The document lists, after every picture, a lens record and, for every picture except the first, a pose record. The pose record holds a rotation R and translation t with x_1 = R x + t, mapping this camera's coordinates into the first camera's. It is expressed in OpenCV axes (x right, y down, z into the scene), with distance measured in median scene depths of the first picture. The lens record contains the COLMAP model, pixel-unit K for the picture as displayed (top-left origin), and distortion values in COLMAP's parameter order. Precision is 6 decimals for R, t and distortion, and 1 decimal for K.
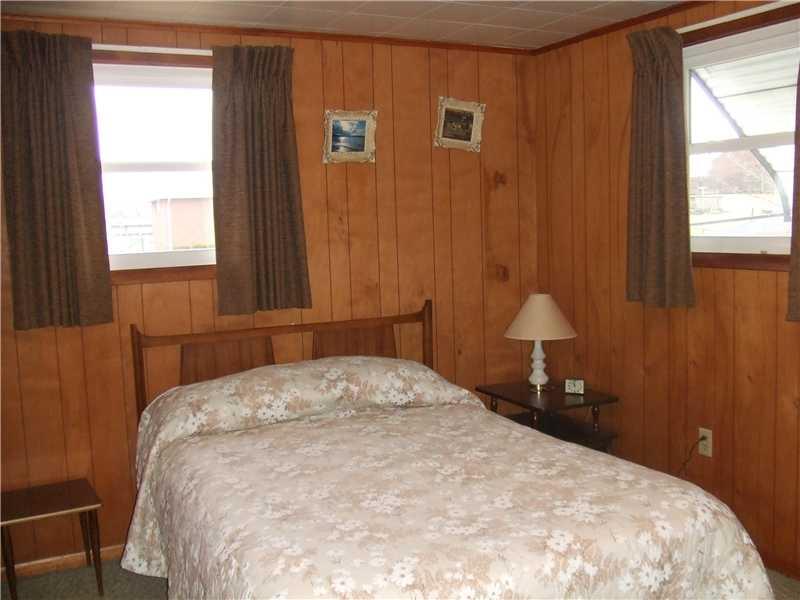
lens RADIAL K [[864.8, 0, 399.1], [0, 864.8, 301.0], [0, 0, 1]] dist [-0.049012, 0.000000]
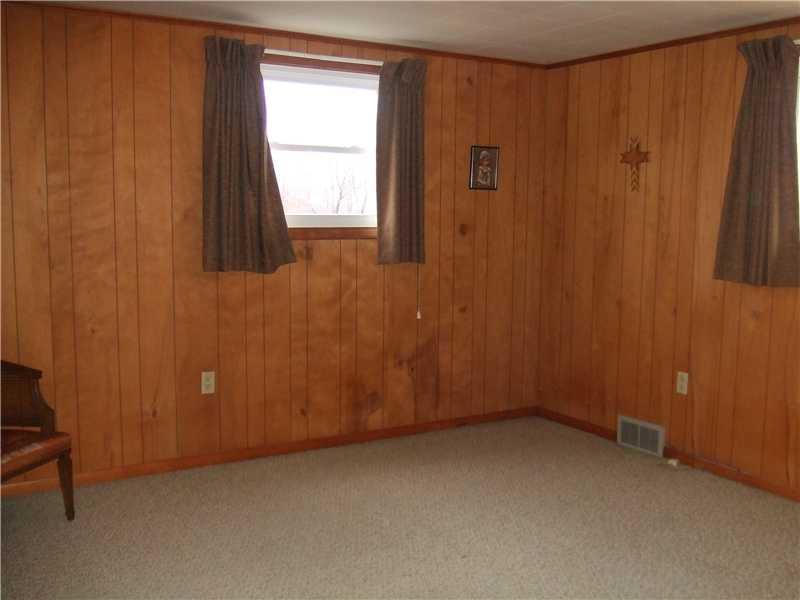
lens RADIAL K [[864.8, 0, 399.8], [0, 864.8, 297.8], [0, 0, 1]] dist [-0.049012, 0.000000]
pose [[0.989845, 0.017768, 0.141038, -0.243644], [-0.018048, 0.999837, 0.000707, 0.045405], [-0.141003, -0.003246, 0.990004, -0.206966]]
